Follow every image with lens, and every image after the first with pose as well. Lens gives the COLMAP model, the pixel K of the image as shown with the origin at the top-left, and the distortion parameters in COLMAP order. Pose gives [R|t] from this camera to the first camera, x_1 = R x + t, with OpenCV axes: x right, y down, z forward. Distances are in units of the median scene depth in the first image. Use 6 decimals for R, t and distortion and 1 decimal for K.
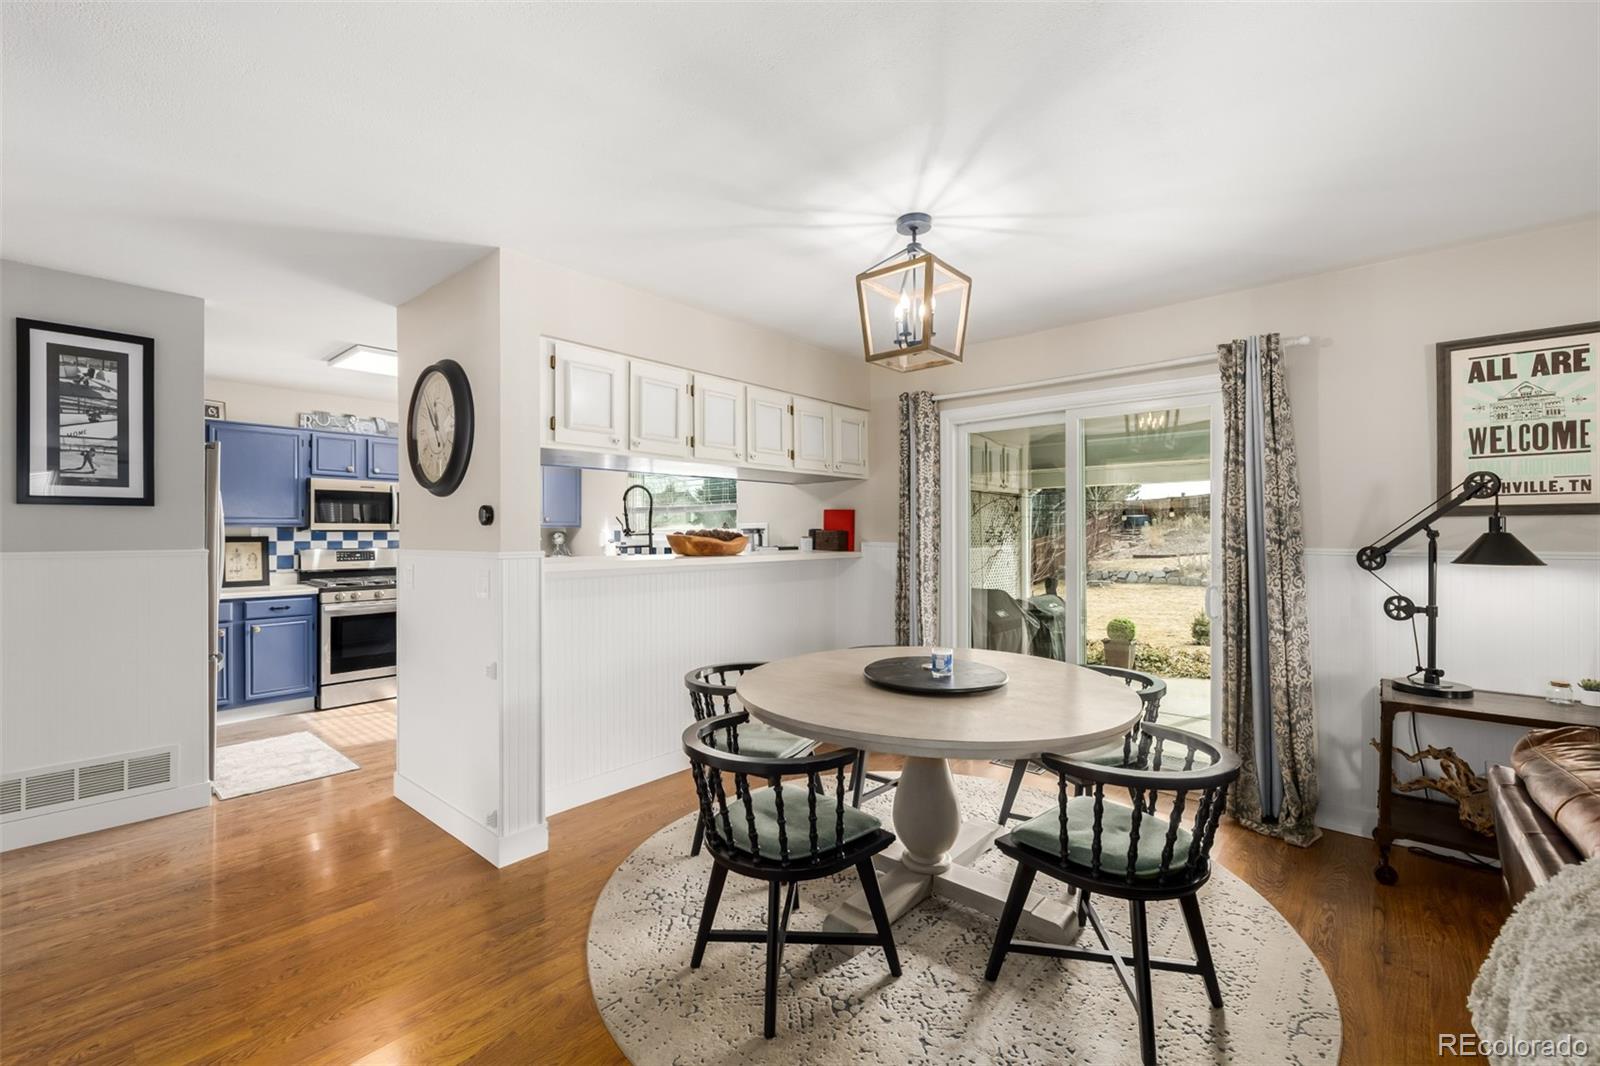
lens RADIAL K [[692.8, 0, 800.0], [0, 692.8, 533.0], [0, 0, 1]] dist [-0.002274, -0.000164]
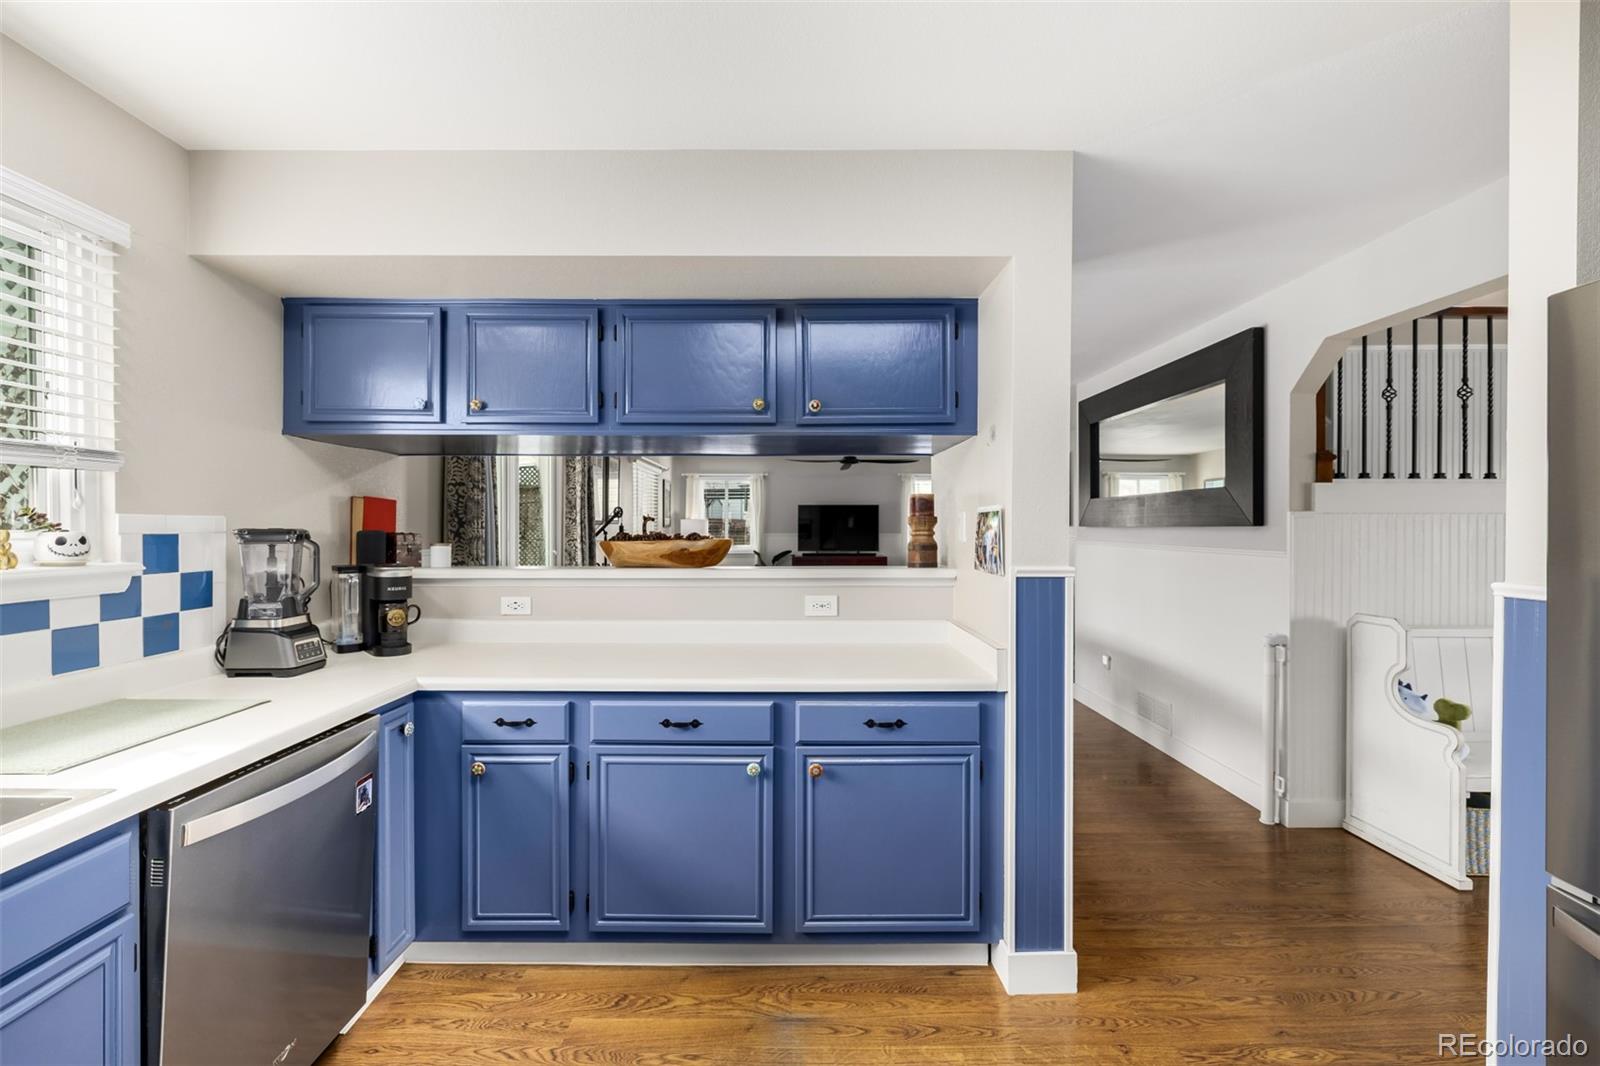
lens RADIAL K [[671.5, 0, 784.4], [0, 671.5, 527.8], [0, 0, 1]] dist [-0.000351, 0.000043]
pose [[-0.668022, 0.000465, 0.744141, -0.576887], [0.000757, 1.000000, 0.000054, -0.008915], [-0.744141, 0.000599, -0.668022, 1.076866]]
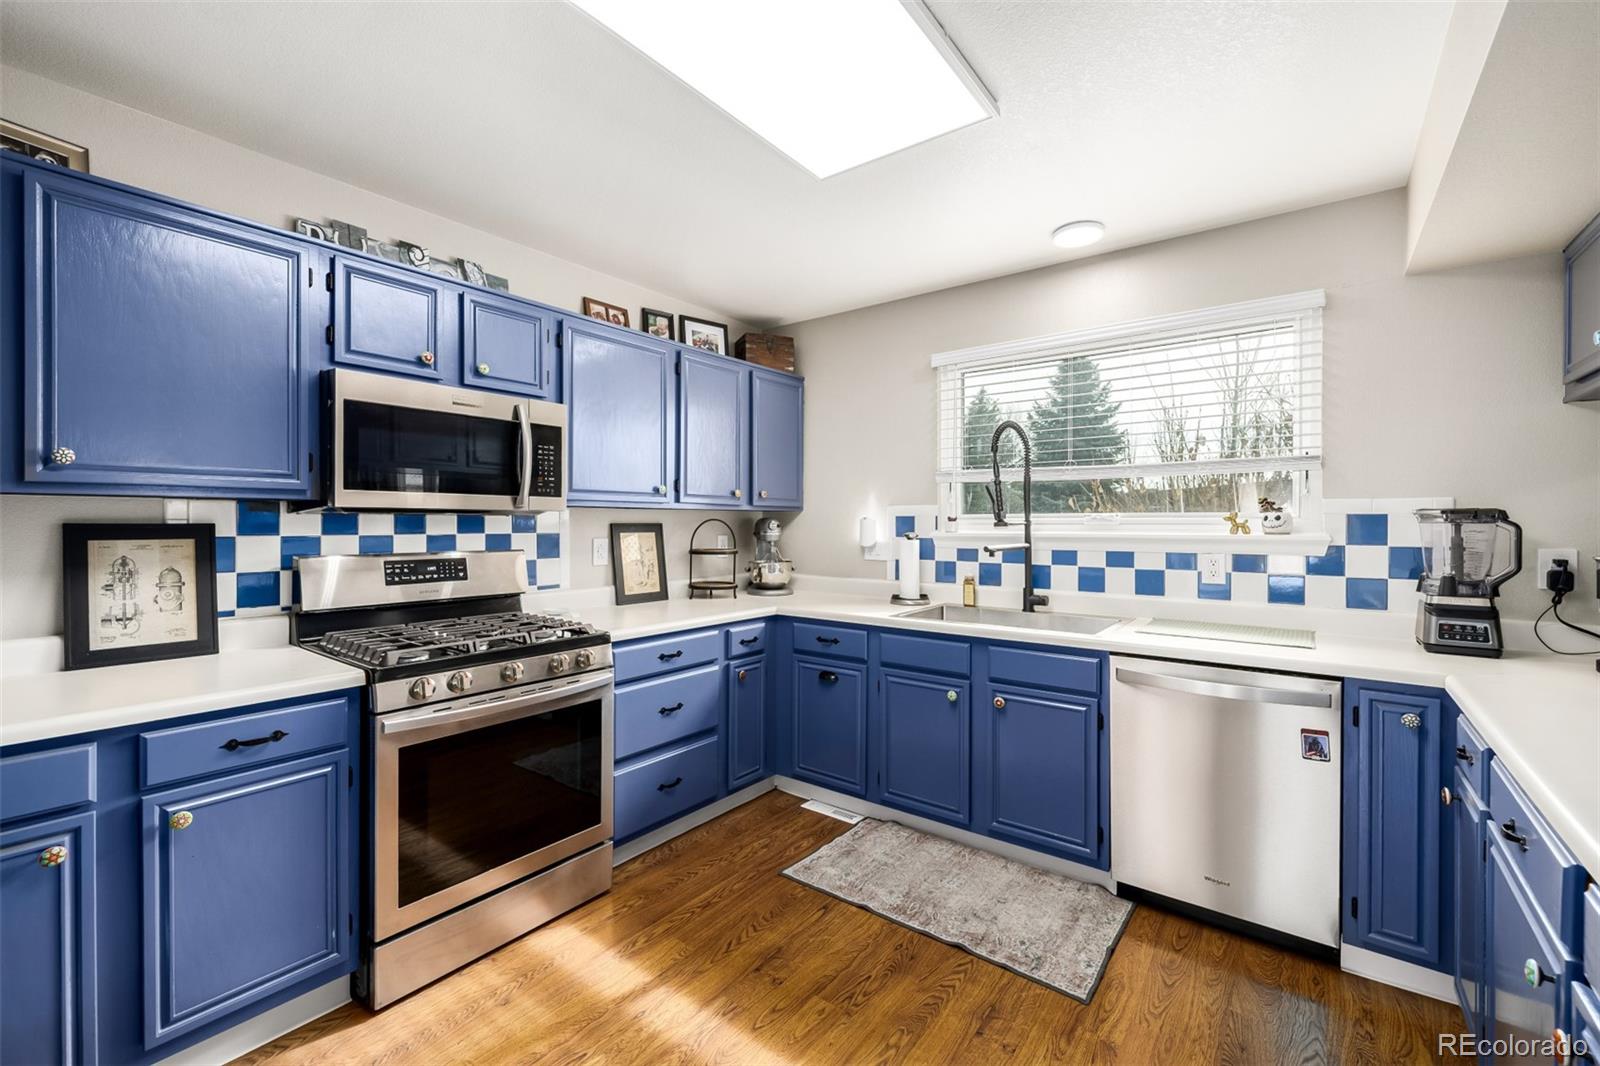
lens RADIAL K [[671.5, 0, 784.4], [0, 671.5, 527.8], [0, 0, 1]] dist [-0.000351, 0.000043]
pose [[0.997810, 0.005442, 0.065916, -0.505576], [-0.005896, 0.999960, 0.006692, 0.002939], [-0.065876, -0.007066, 0.997803, 0.643833]]
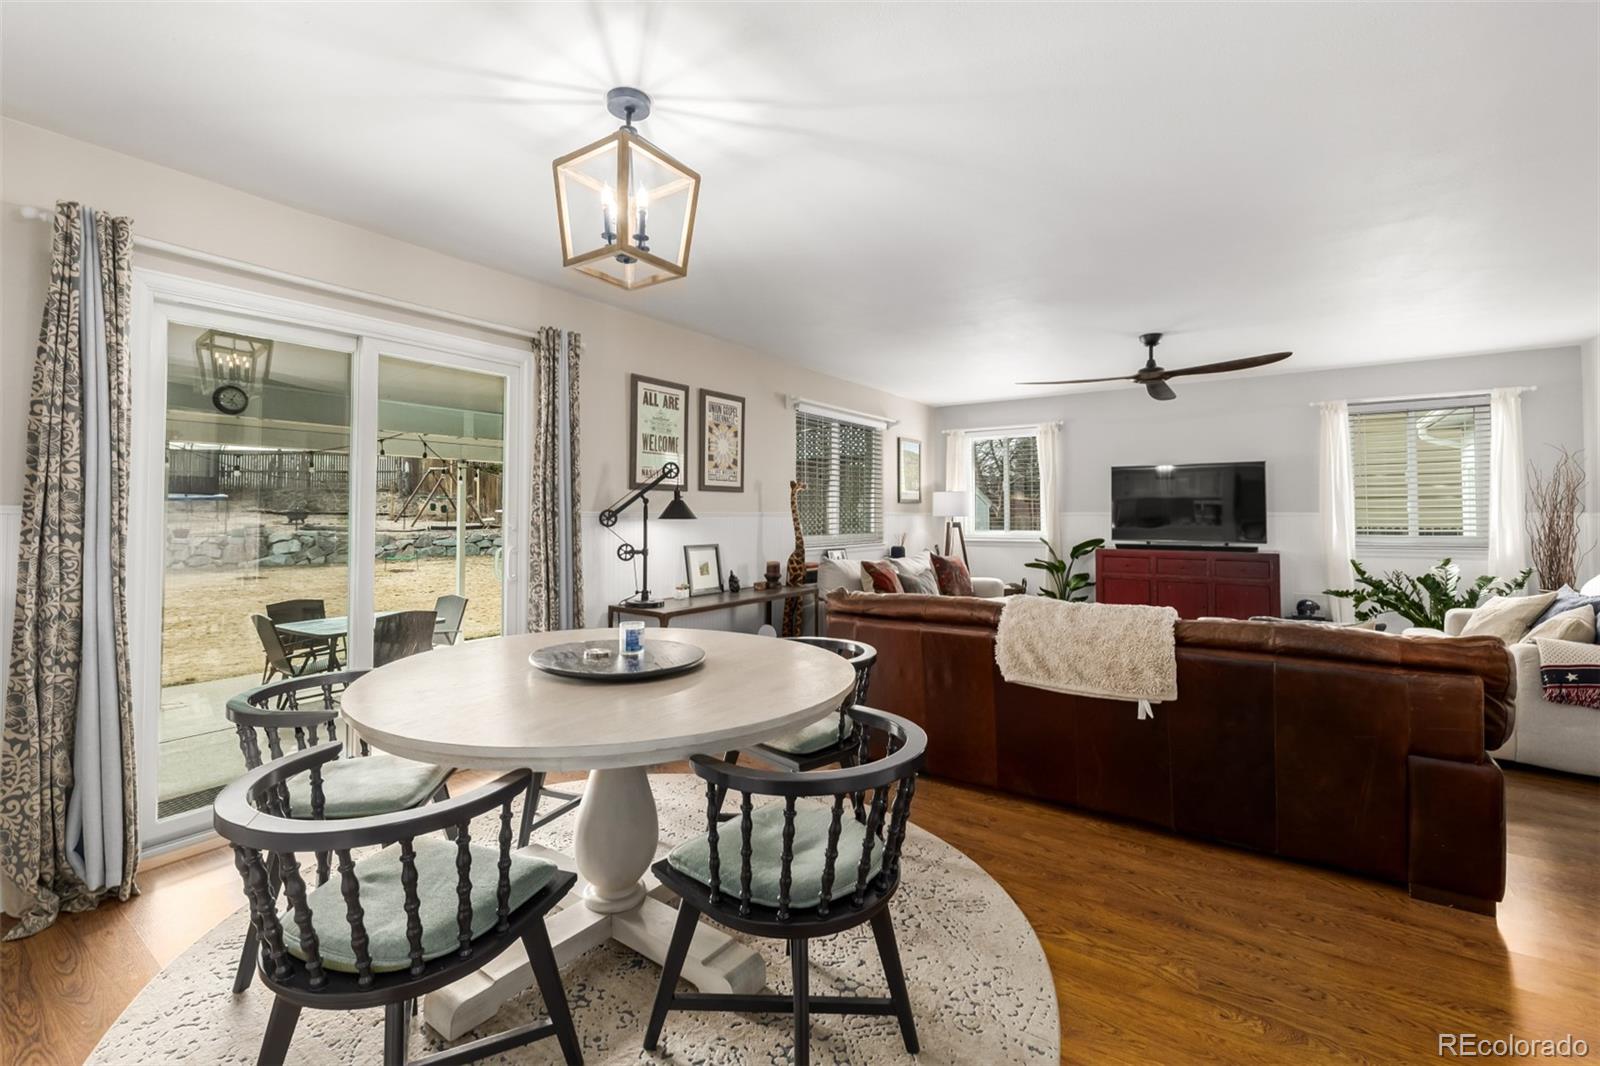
lens RADIAL K [[687.9, 0, 805.4], [0, 687.9, 495.9], [0, 0, 1]] dist [-0.001501, -0.000094]
pose [[-0.123674, 0.031016, 0.991838, -0.315127], [-0.001667, 0.999504, -0.031464, 0.019311], [-0.992321, -0.005545, -0.123561, 0.434043]]
